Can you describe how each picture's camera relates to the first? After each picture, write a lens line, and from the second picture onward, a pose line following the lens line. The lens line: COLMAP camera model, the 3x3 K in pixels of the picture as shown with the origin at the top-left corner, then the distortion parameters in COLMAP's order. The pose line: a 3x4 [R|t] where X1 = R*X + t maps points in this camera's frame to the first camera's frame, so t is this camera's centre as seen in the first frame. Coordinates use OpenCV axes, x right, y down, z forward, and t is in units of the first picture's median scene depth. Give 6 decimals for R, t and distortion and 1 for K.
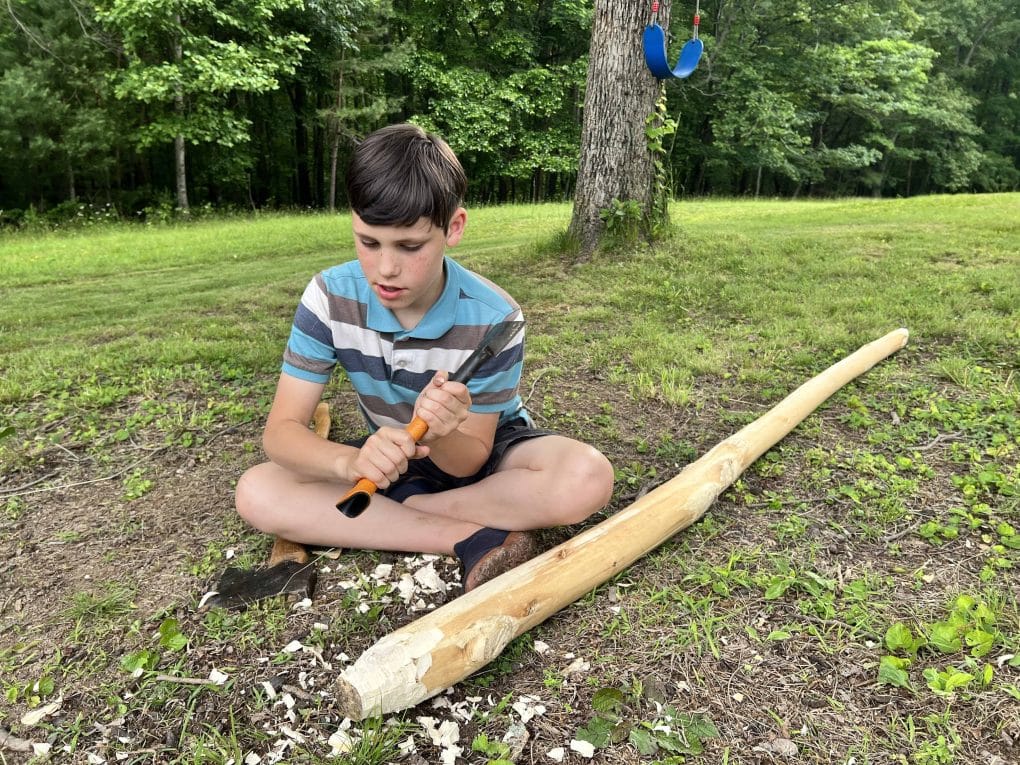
lens RADIAL K [[810.9, 0, 510.0], [0, 810.9, 382.5], [0, 0, 1]] dist [0.021975, -0.004344]
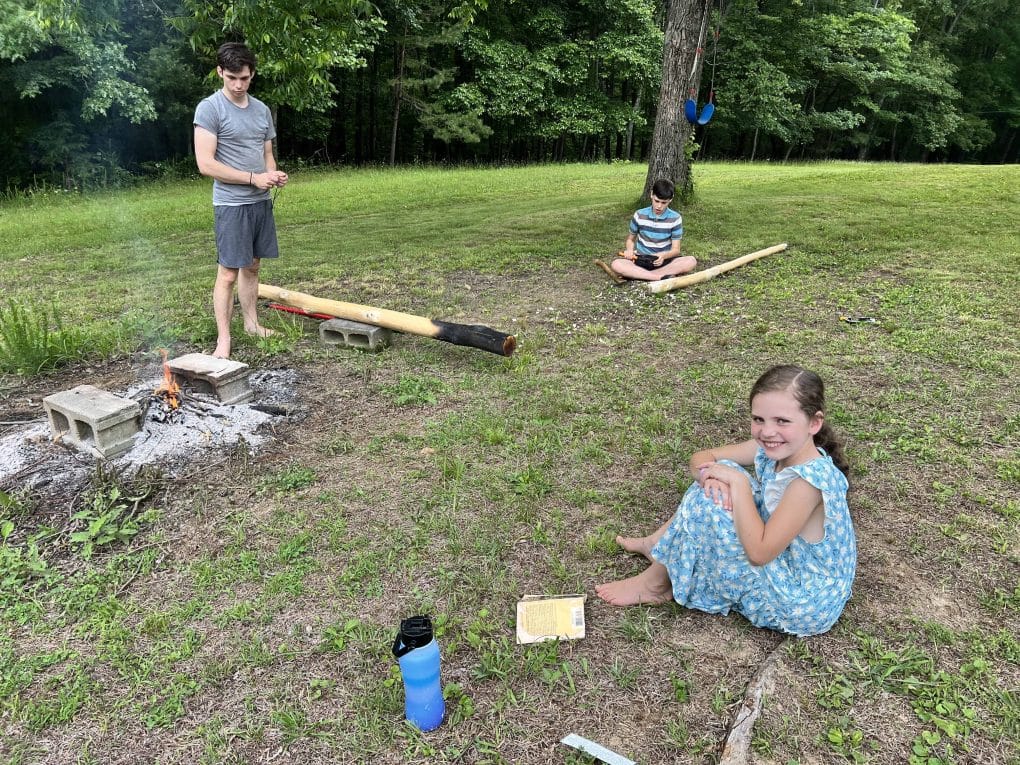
lens RADIAL K [[814.5, 0, 510.0], [0, 814.5, 382.5], [0, 0, 1]] dist [0.027274, 0.001247]
pose [[0.999852, 0.014759, 0.008861, -0.052178], [-0.015282, 0.997951, 0.062126, 0.028158], [-0.007926, -0.062252, 0.998029, -0.200530]]
